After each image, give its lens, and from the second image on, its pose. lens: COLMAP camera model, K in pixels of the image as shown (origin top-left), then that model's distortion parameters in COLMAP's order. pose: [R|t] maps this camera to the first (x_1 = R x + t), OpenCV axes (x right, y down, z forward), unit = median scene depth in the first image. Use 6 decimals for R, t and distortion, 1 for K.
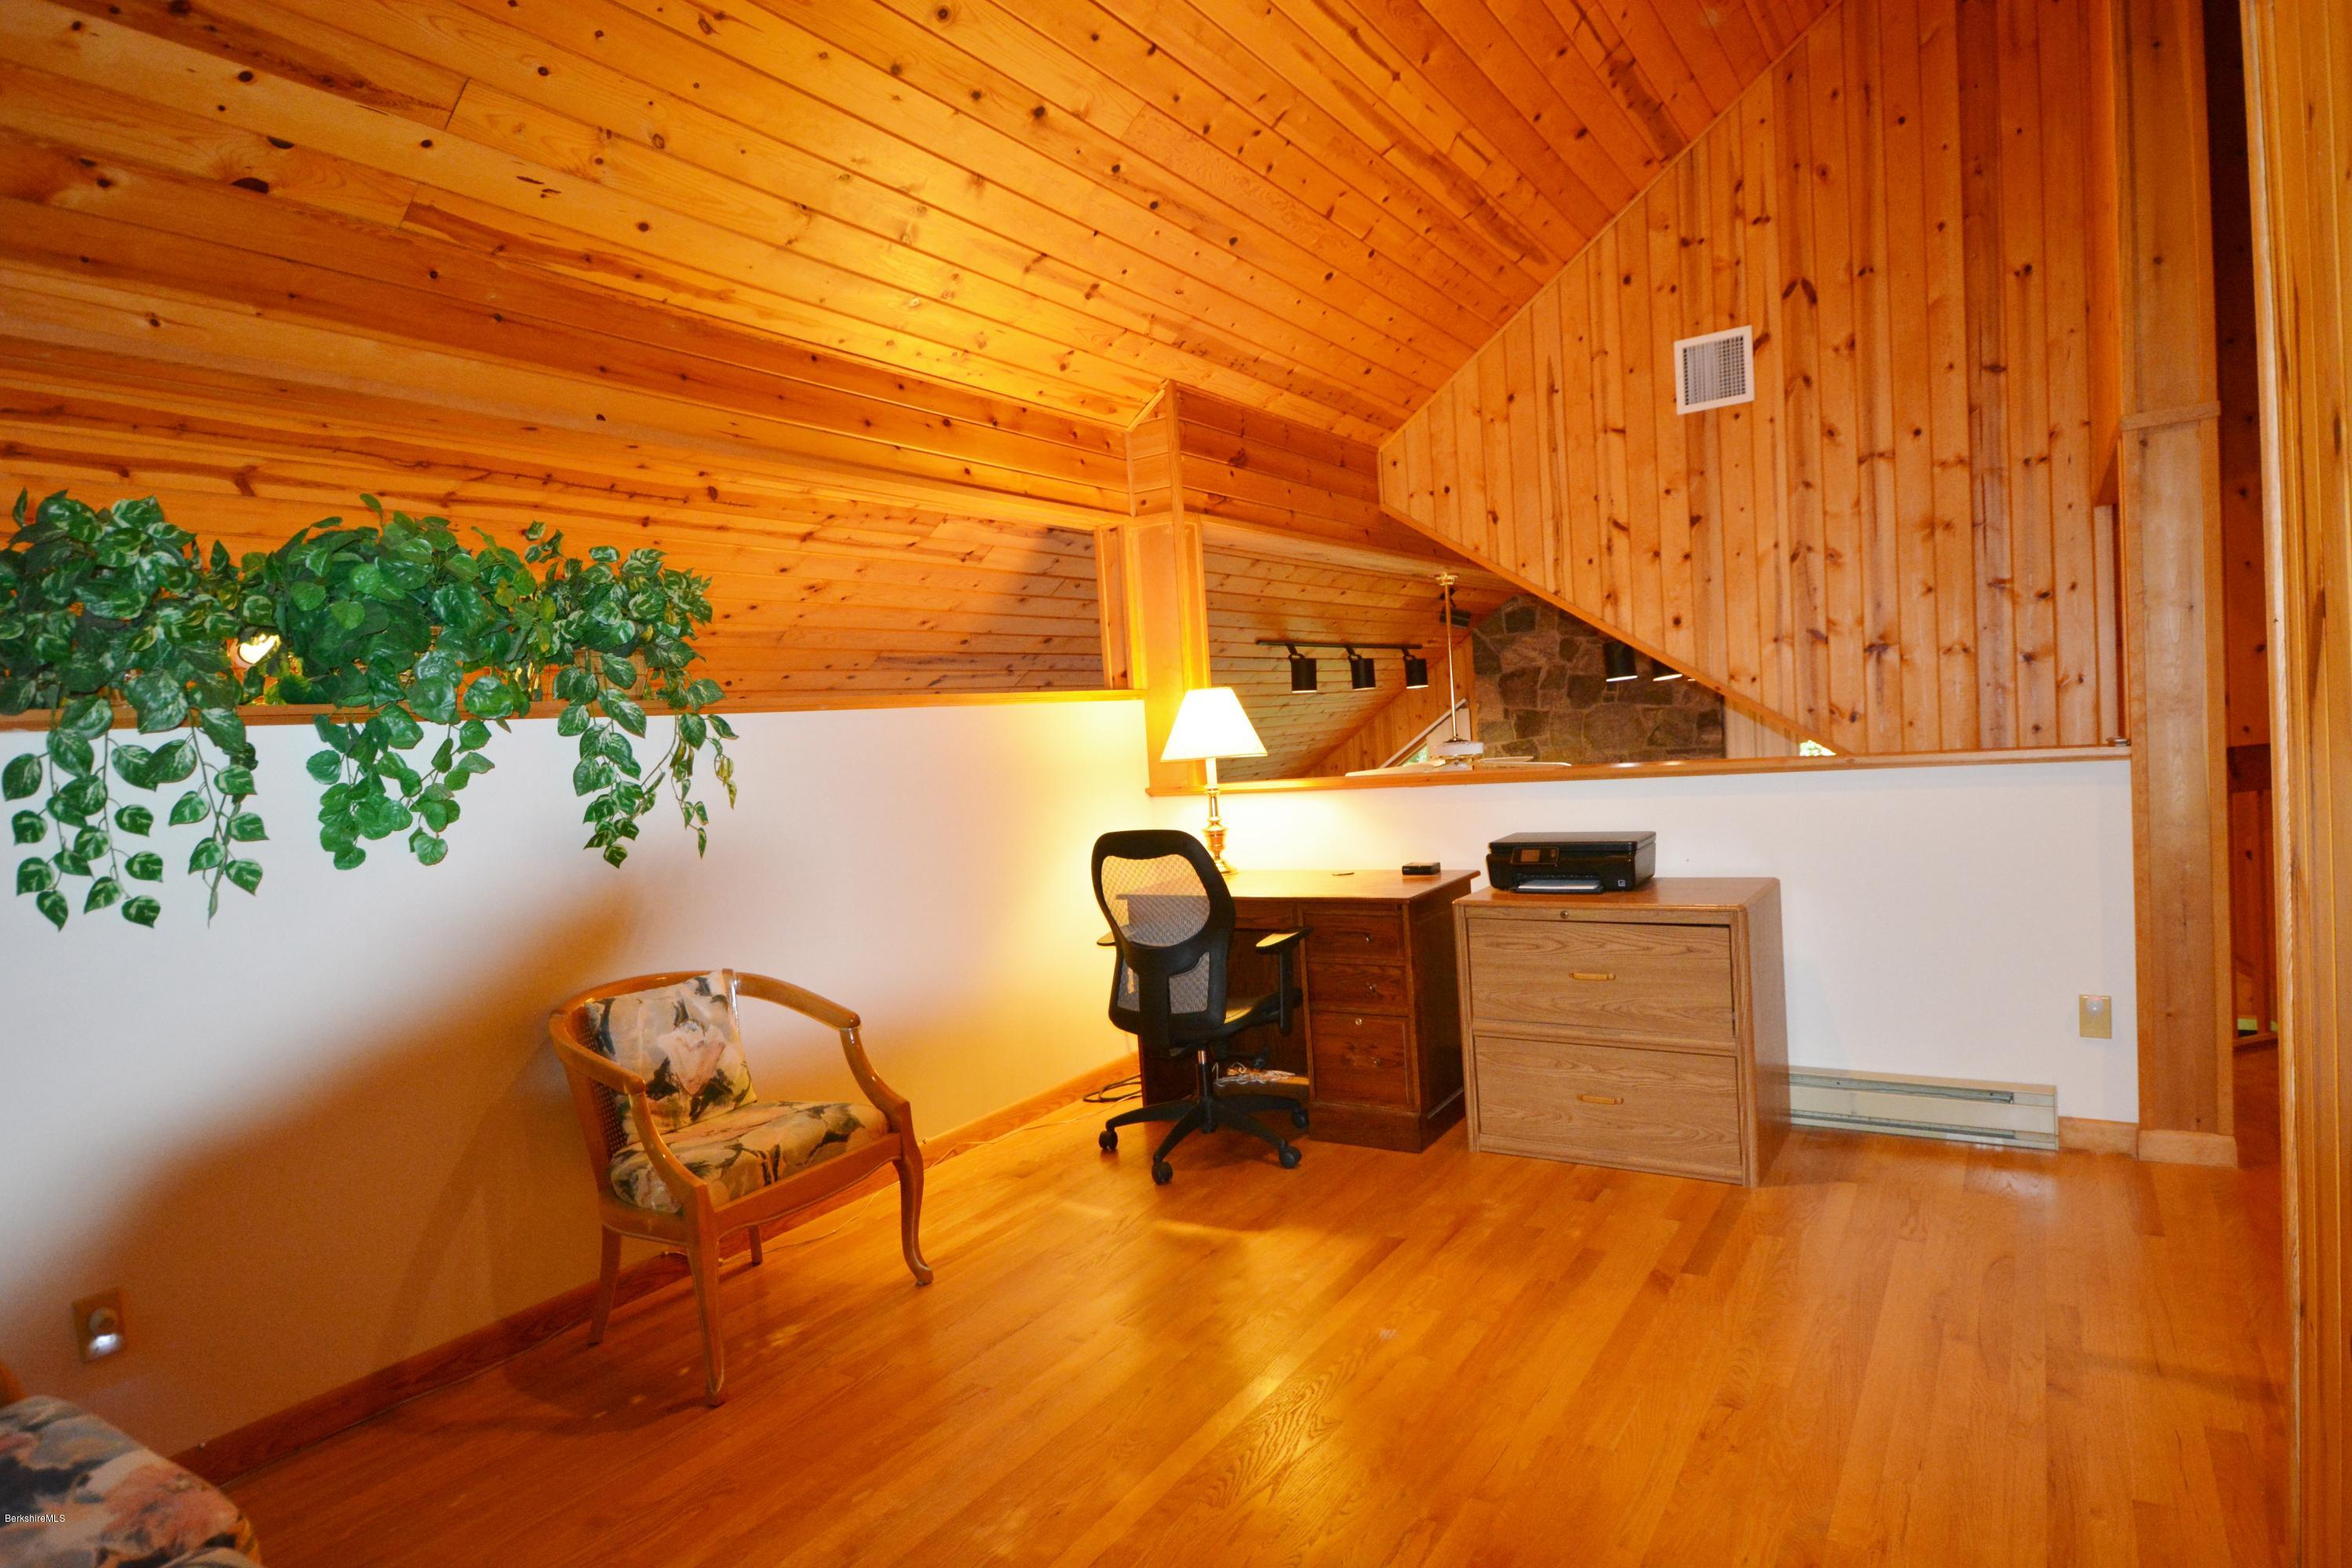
lens RADIAL K [[1296.7, 0, 1195.6], [0, 1296.7, 806.3], [0, 0, 1]] dist [0.020950, -0.025452]
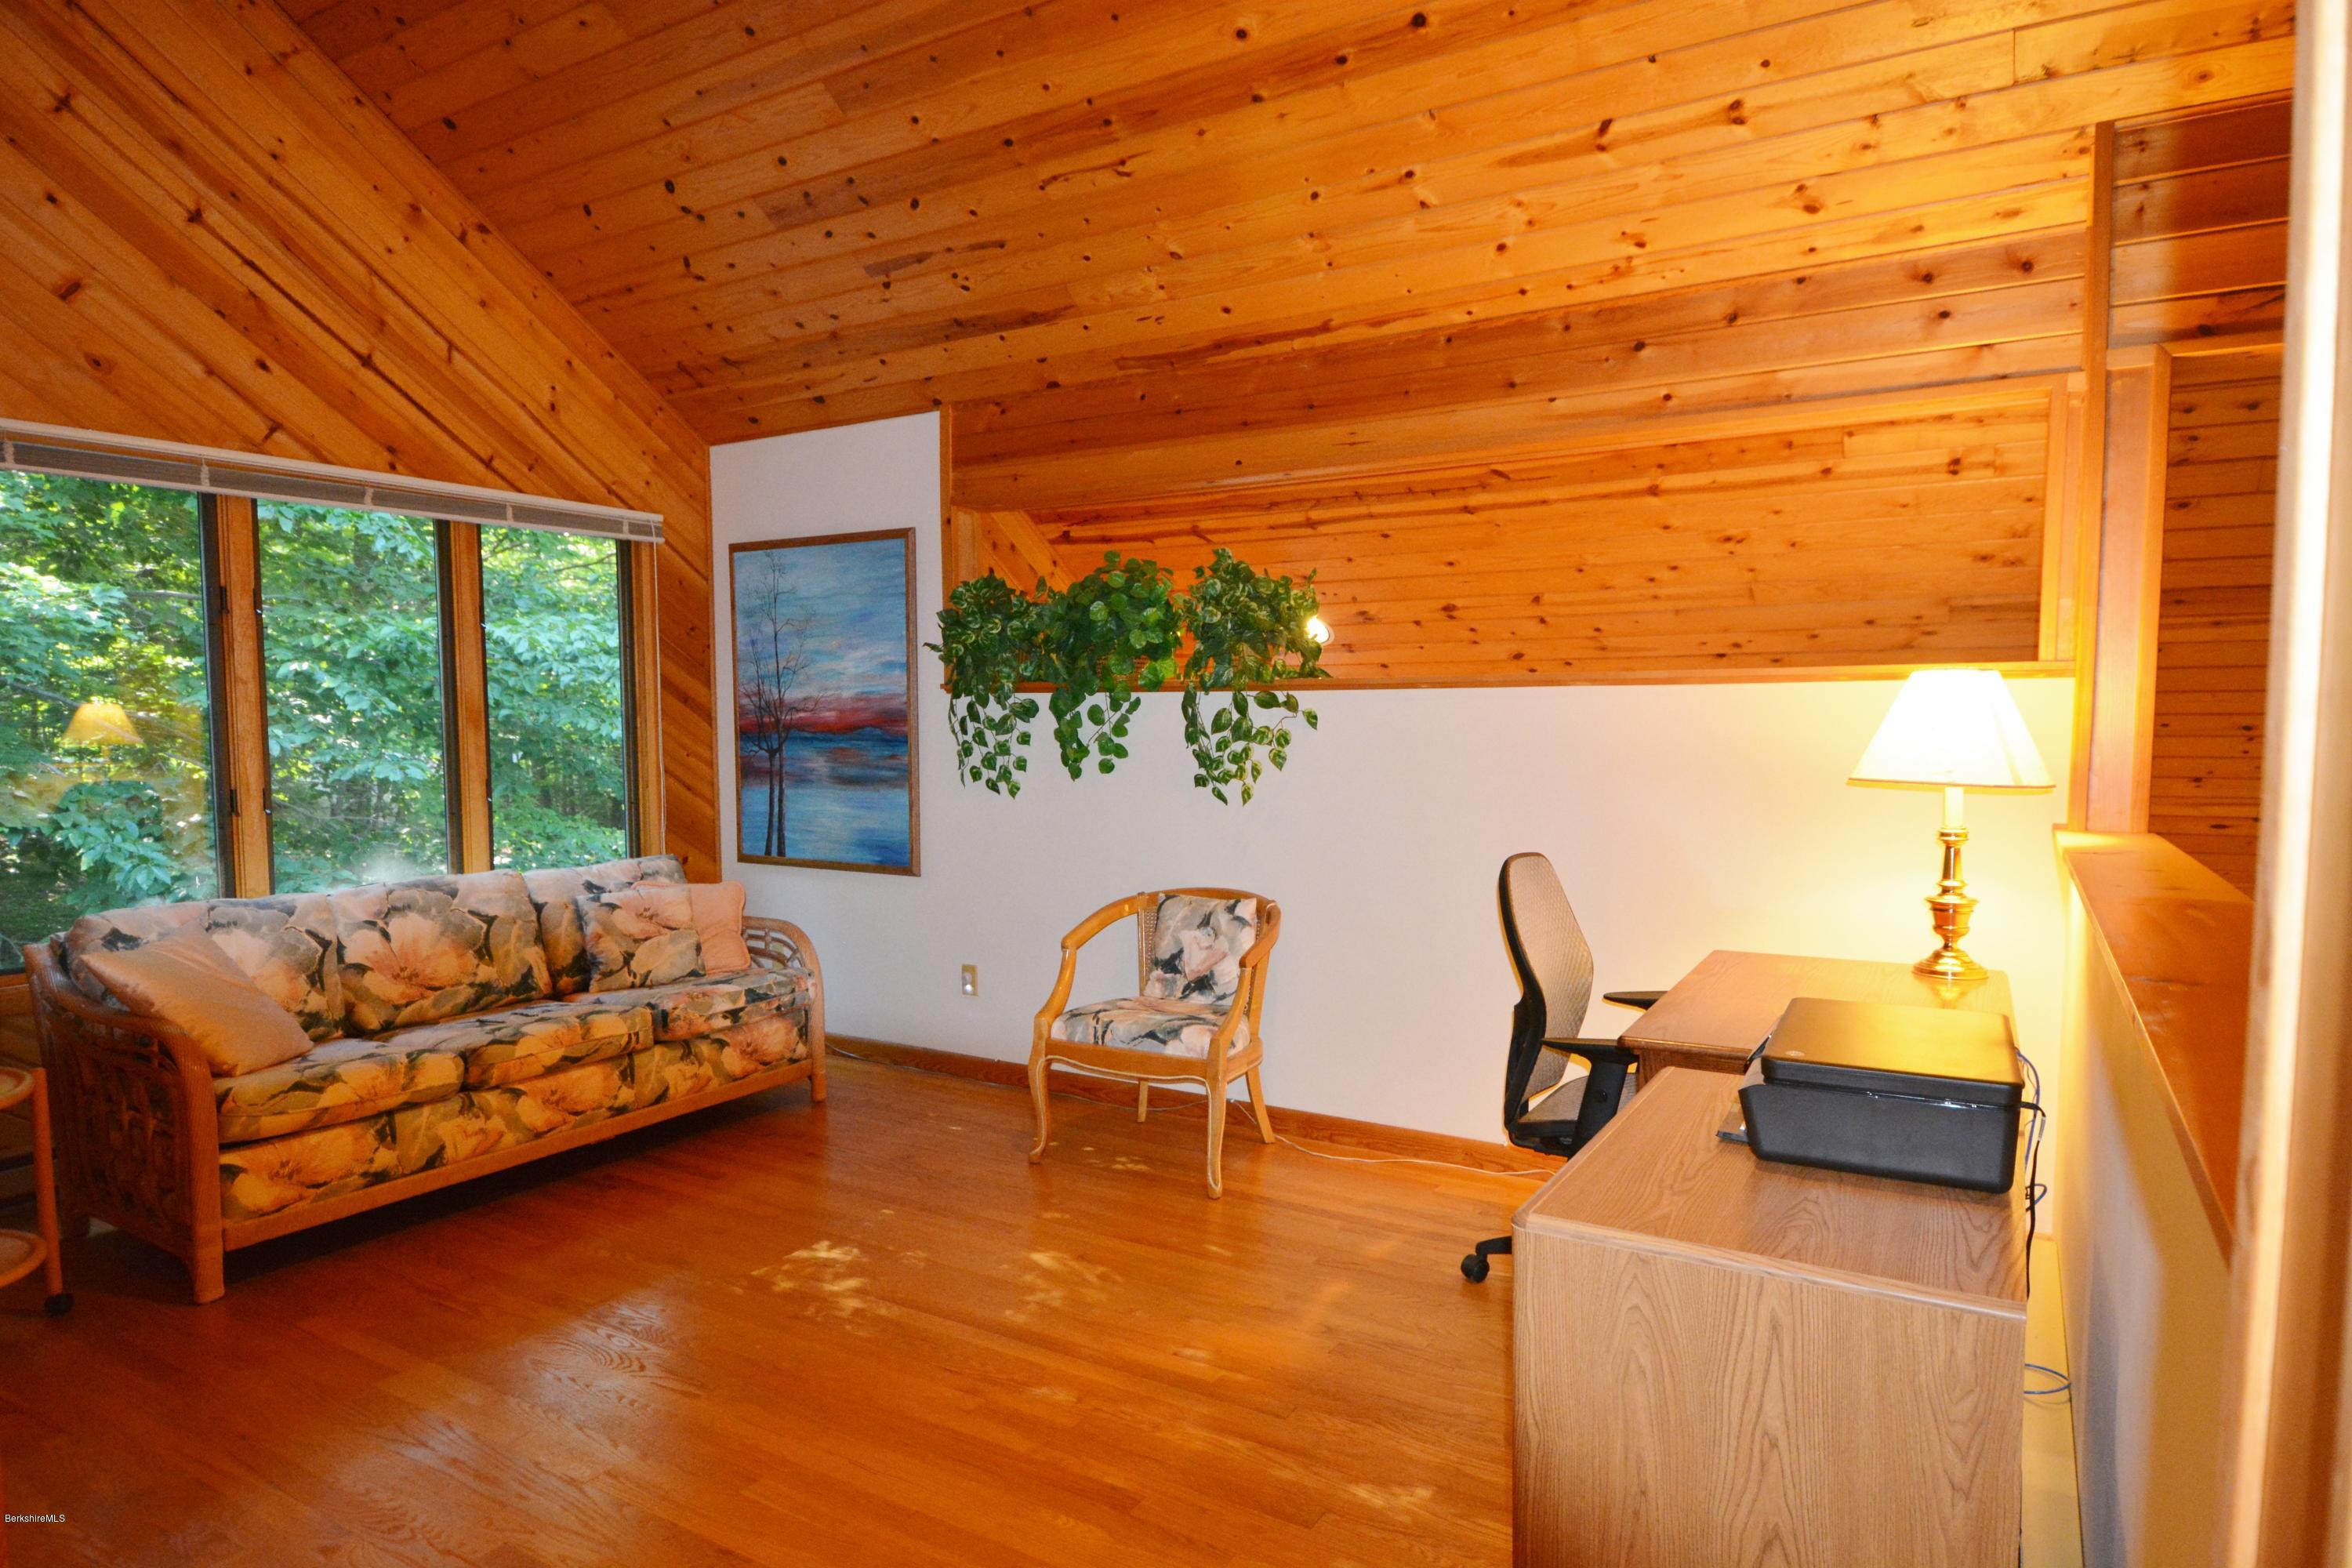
lens RADIAL K [[1314.6, 0, 1187.5], [0, 1314.6, 816.4], [0, 0, 1]] dist [0.005442, -0.000346]
pose [[0.041152, 0.139793, -0.989325, 0.898143], [-0.060656, 0.988687, 0.137180, -0.125280], [0.997310, 0.054363, 0.049166, 0.901522]]
